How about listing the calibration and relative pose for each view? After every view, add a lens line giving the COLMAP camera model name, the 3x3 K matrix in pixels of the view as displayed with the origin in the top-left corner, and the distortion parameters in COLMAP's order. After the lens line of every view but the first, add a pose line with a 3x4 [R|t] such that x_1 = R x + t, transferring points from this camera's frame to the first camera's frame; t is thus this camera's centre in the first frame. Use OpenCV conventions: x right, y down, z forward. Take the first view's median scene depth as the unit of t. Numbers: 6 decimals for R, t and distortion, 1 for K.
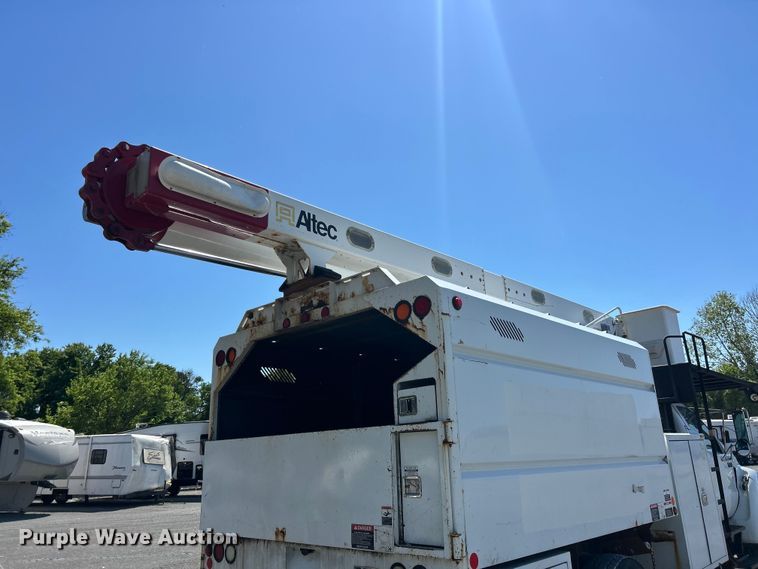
lens RADIAL K [[566.1, 0, 379.0], [0, 566.1, 275.2], [0, 0, 1]] dist [0.074346, -0.086091]
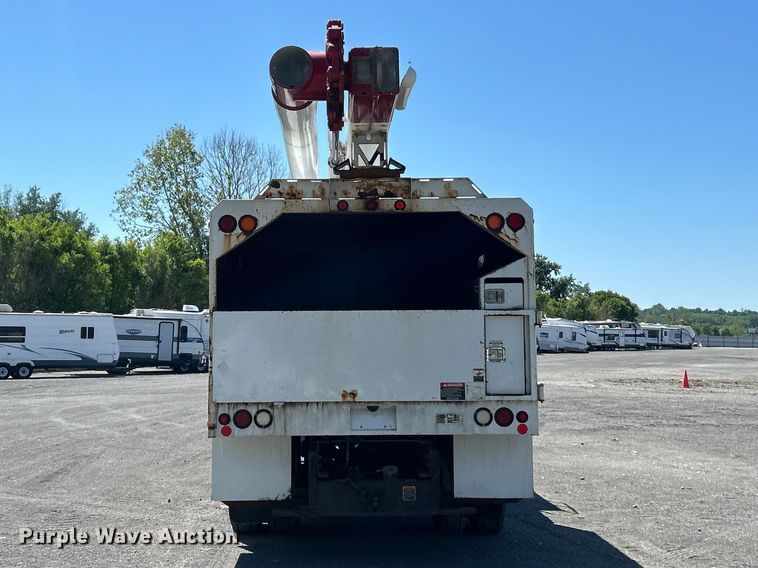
lens RADIAL K [[1017.1, 0, 378.1], [0, 1017.1, 236.4], [0, 0, 1]] dist [0.208762, -0.870540]
pose [[0.725695, 0.104526, 0.680030, -1.395011], [-0.227289, 0.969322, 0.093560, -0.047086], [-0.649389, -0.222460, 0.727190, -0.389019]]
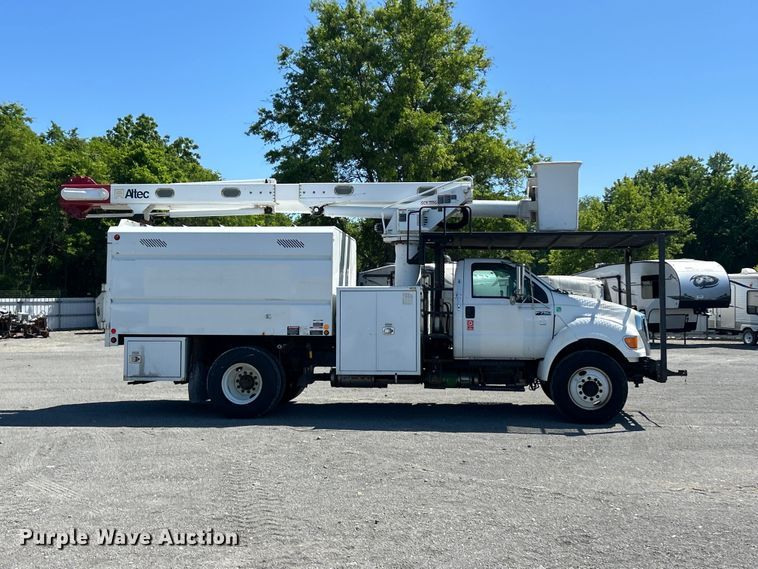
lens RADIAL K [[824.5, 0, 377.7], [0, 824.5, 261.5], [0, 0, 1]] dist [0.130030, -0.020558]
pose [[0.608781, -0.011701, -0.793252, 3.044829], [0.215668, 0.964676, 0.151285, -0.125873], [0.763461, -0.263179, 0.589800, -0.247147]]
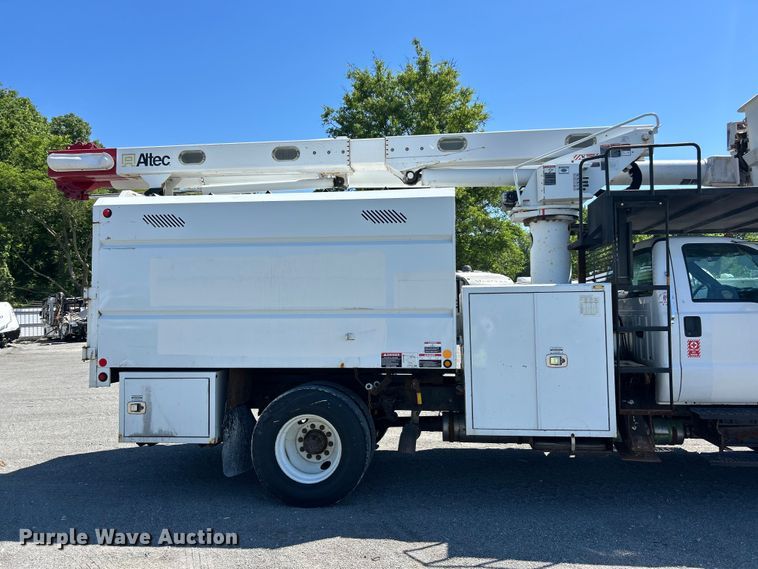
lens RADIAL K [[566.1, 0, 379.0], [0, 566.1, 275.2], [0, 0, 1]] dist [0.074346, -0.086091]
pose [[0.596147, -0.022989, -0.802546, 1.511681], [0.232580, 0.961675, 0.145218, 0.130232], [0.768450, -0.273227, 0.578646, 0.507924]]
